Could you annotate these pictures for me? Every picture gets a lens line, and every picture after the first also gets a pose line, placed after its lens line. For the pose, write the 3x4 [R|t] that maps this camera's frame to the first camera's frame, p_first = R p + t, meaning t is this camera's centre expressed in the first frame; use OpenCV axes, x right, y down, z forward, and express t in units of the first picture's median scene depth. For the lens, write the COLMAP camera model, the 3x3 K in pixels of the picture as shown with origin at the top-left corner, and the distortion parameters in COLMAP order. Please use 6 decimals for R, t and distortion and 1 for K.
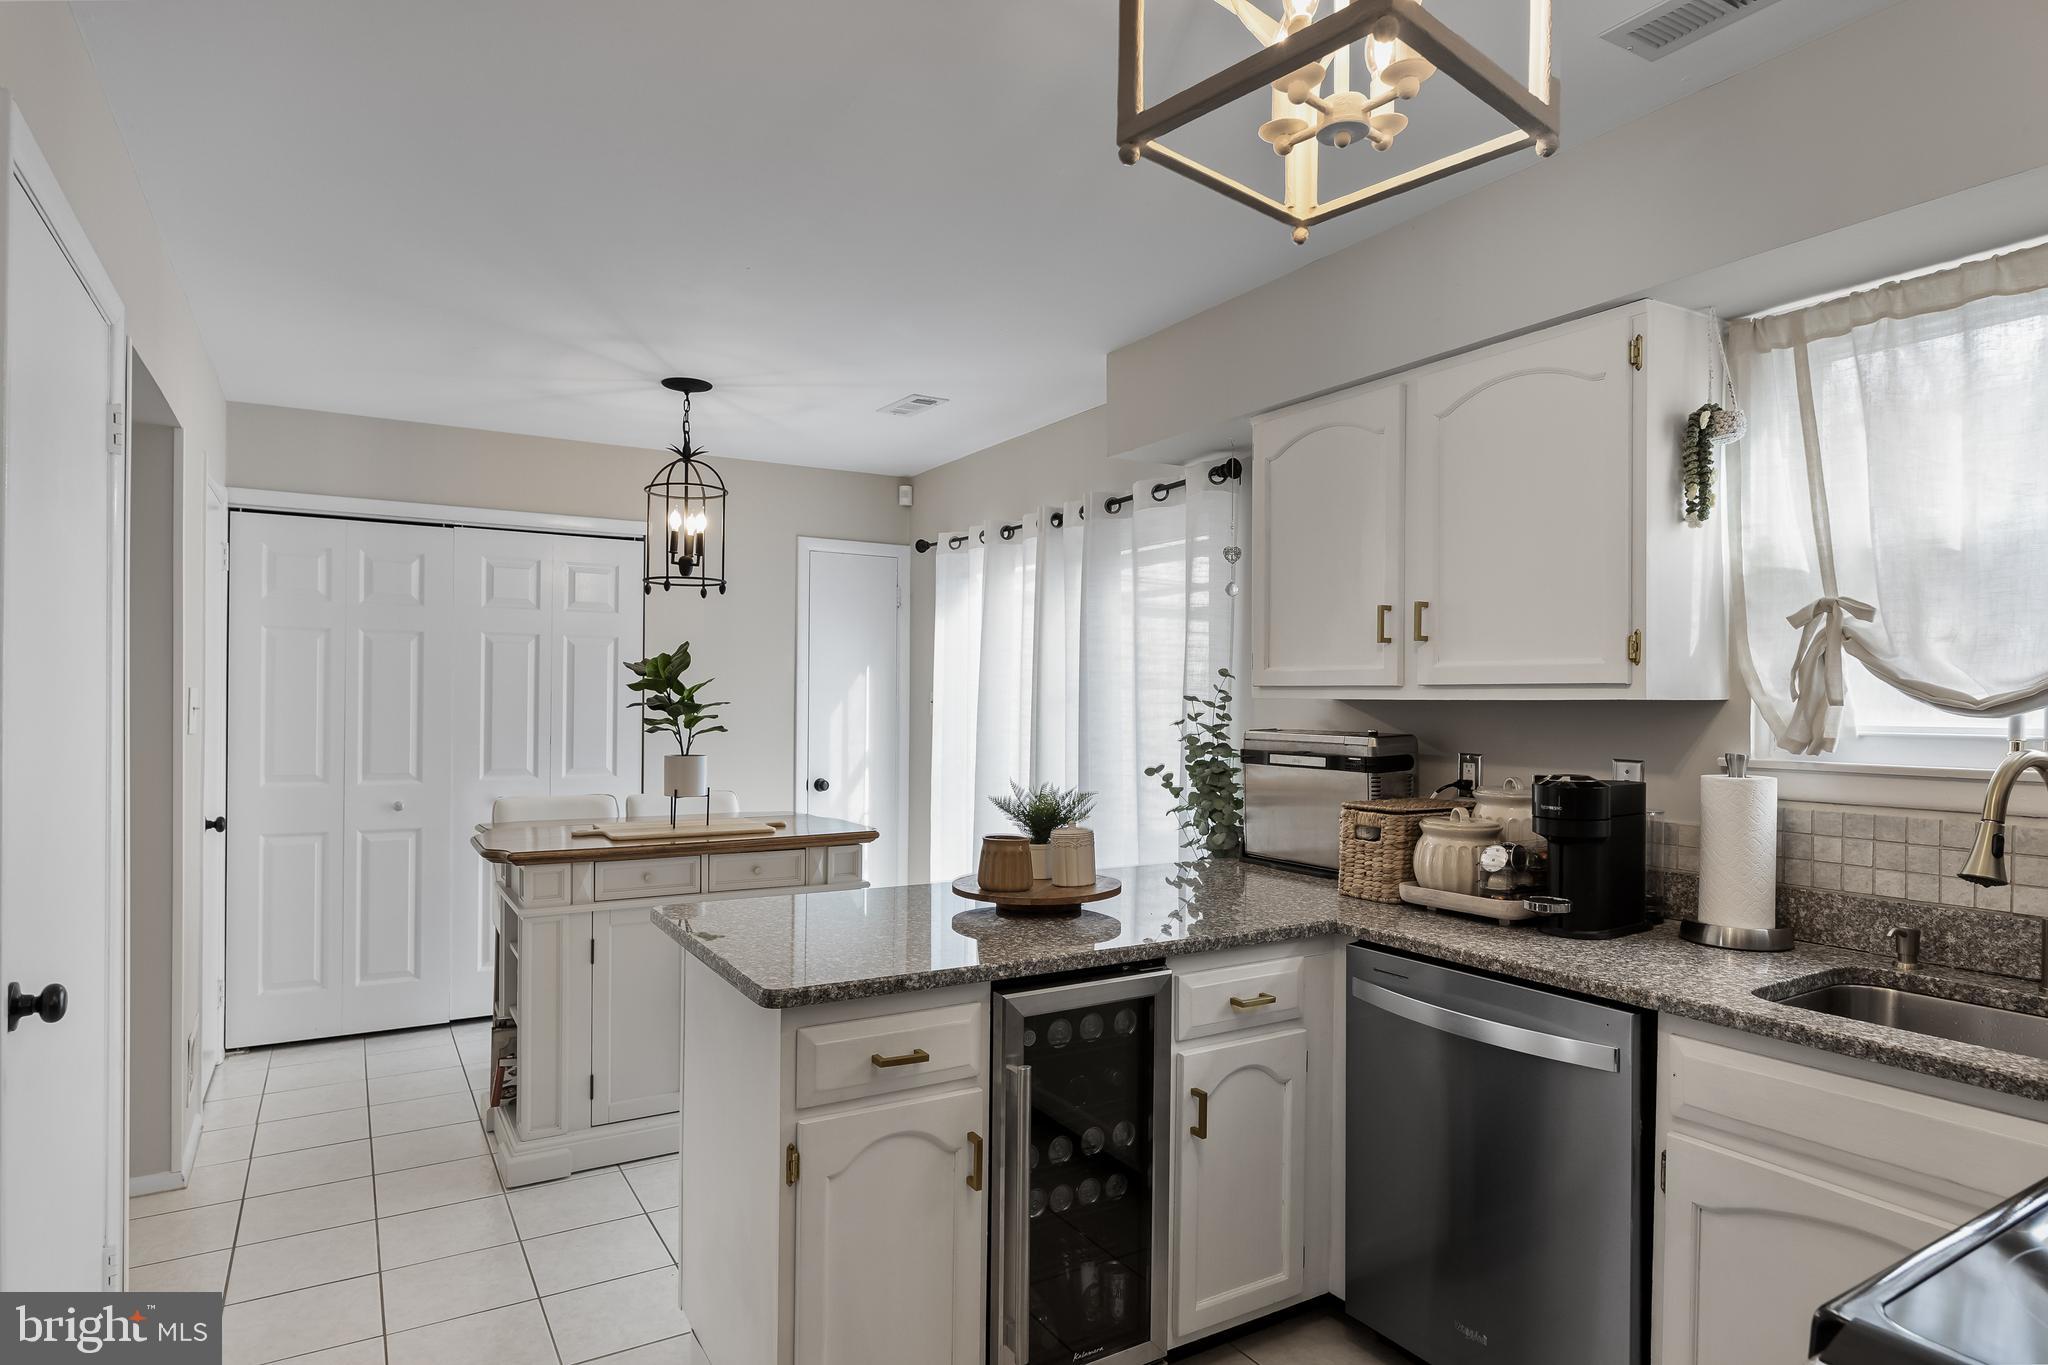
lens RADIAL K [[1142.9, 0, 1019.6], [0, 1142.9, 696.9], [0, 0, 1]] dist [-0.001495, -0.000532]
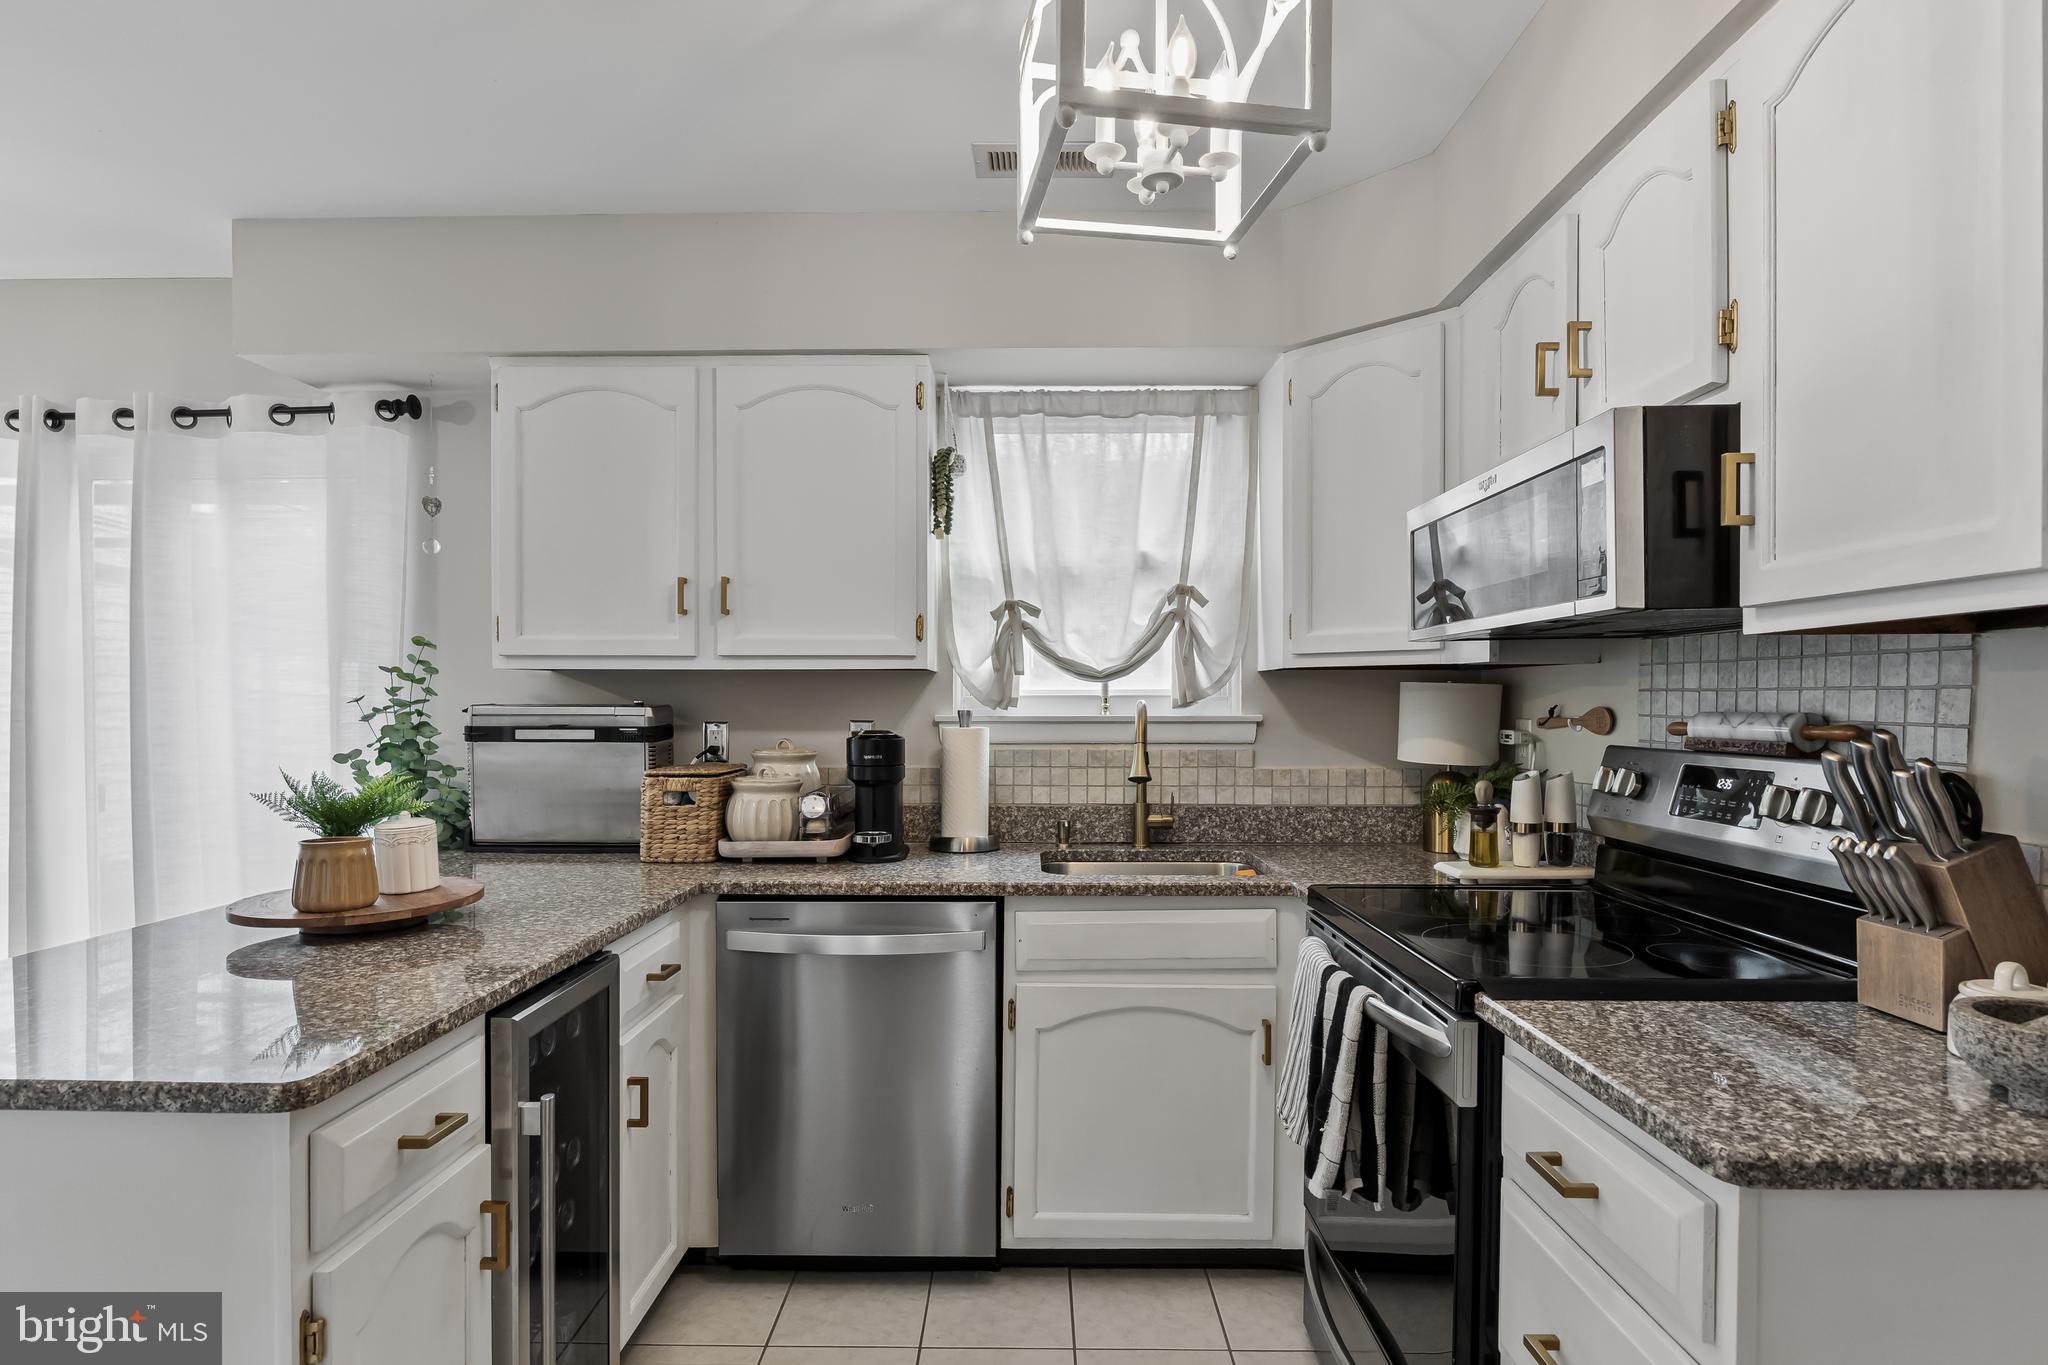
lens RADIAL K [[1067.9, 0, 1022.4], [0, 1067.9, 718.5], [0, 0, 1]] dist [-0.003046, -0.000269]
pose [[0.523188, -0.018075, 0.852025, -0.376552], [0.001956, 0.999798, 0.020009, 0.030841], [-0.852215, -0.008802, 0.523118, 0.250651]]
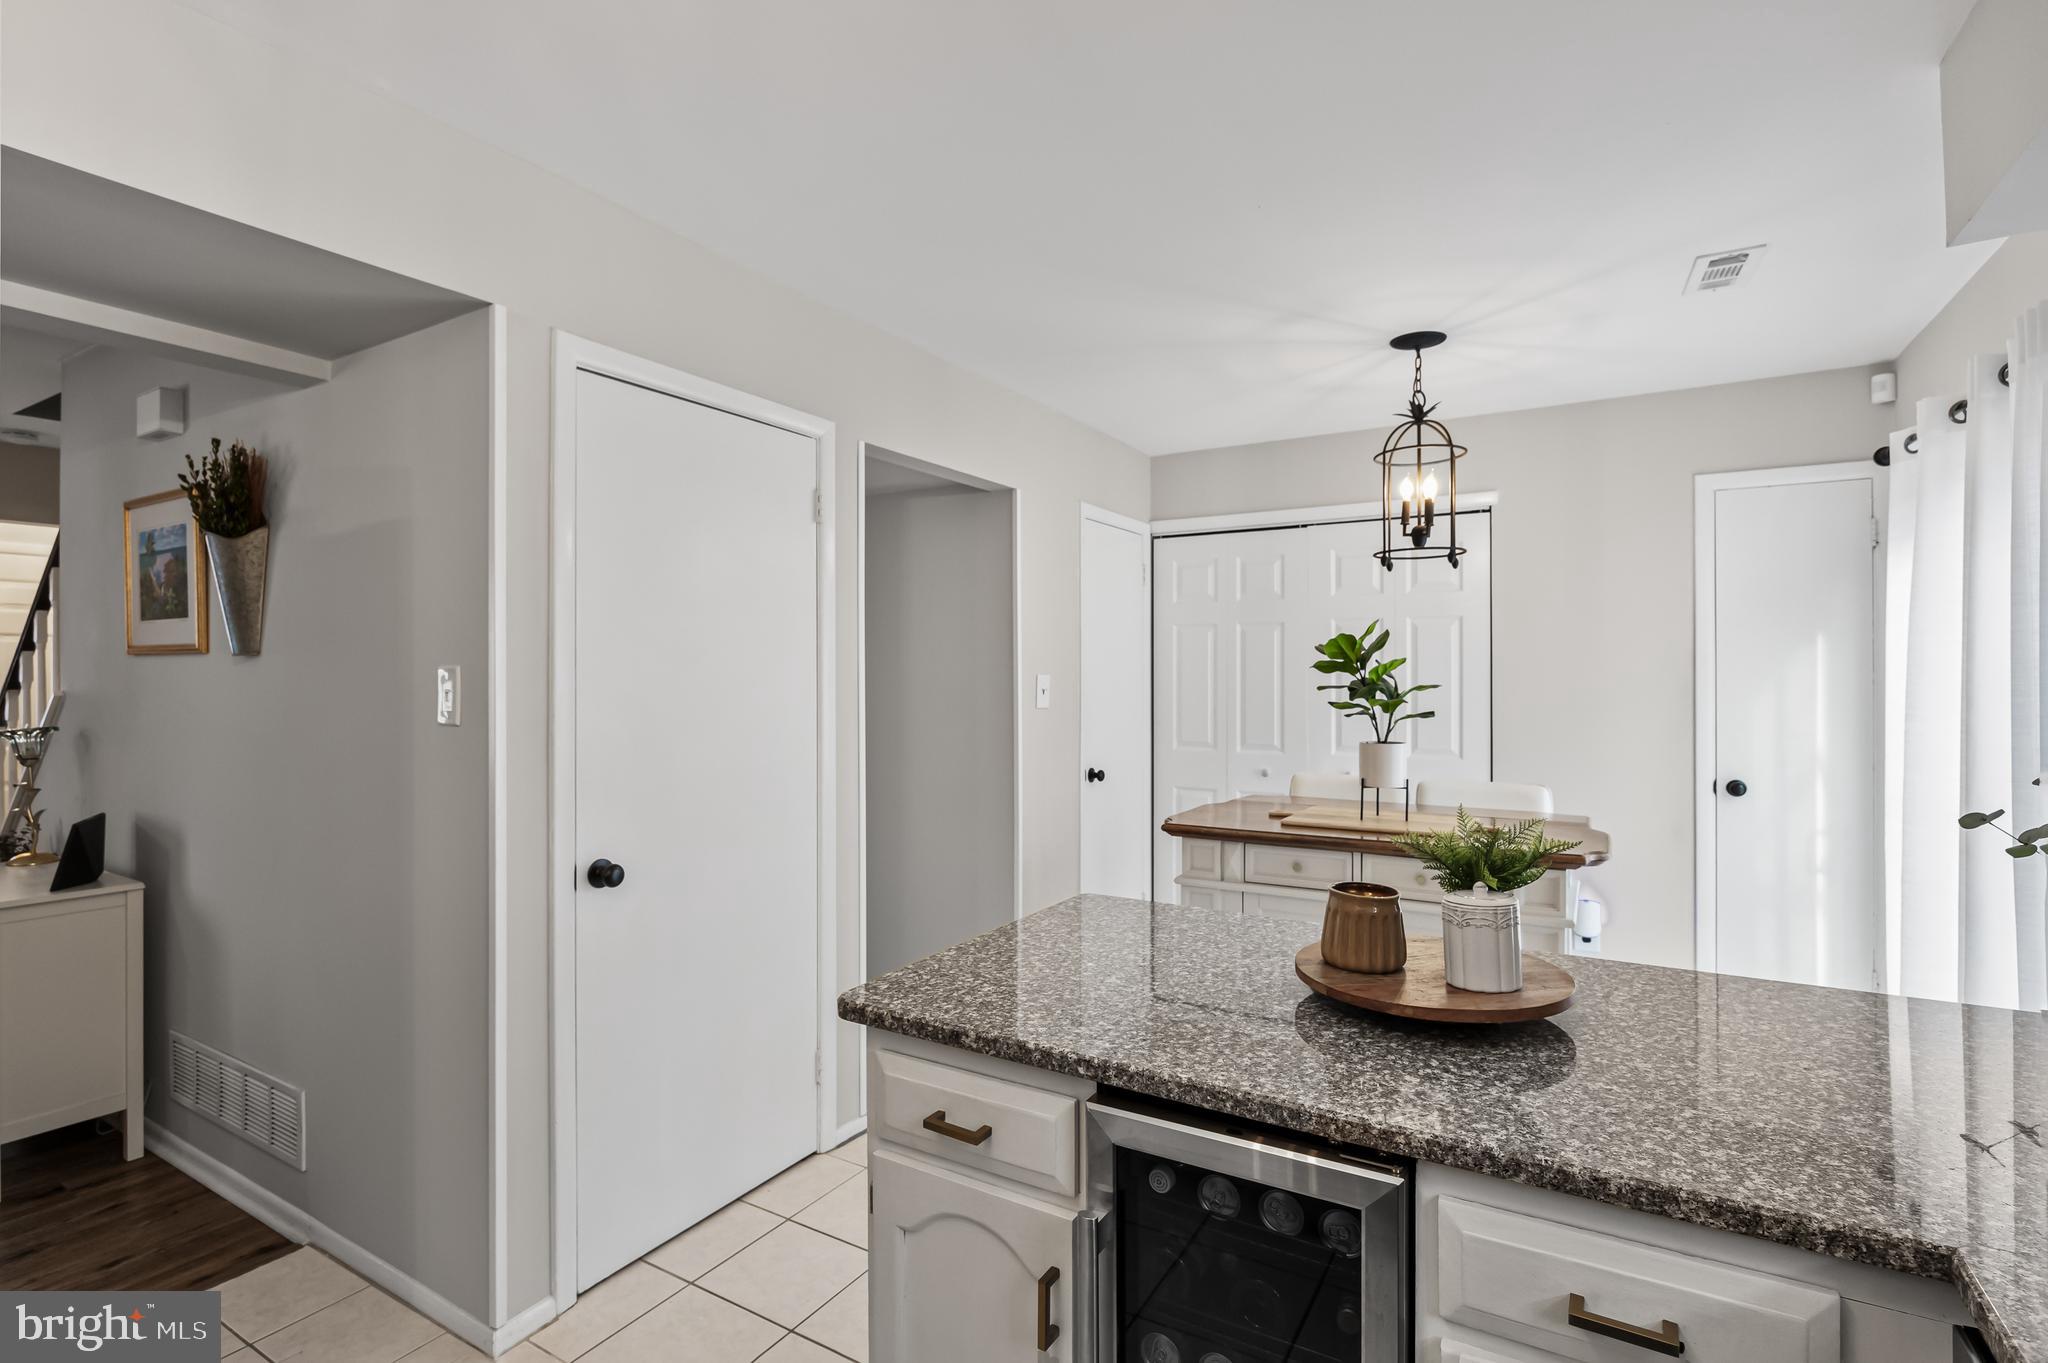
lens RADIAL K [[995.3, 0, 1021.0], [0, 995.3, 666.0], [0, 0, 1]] dist [-0.010008, 0.000092]
pose [[0.460527, -0.015592, -0.887509, 0.424900], [0.009009, 0.999876, -0.012892, -0.004467], [0.887600, -0.002058, 0.460610, 0.546363]]
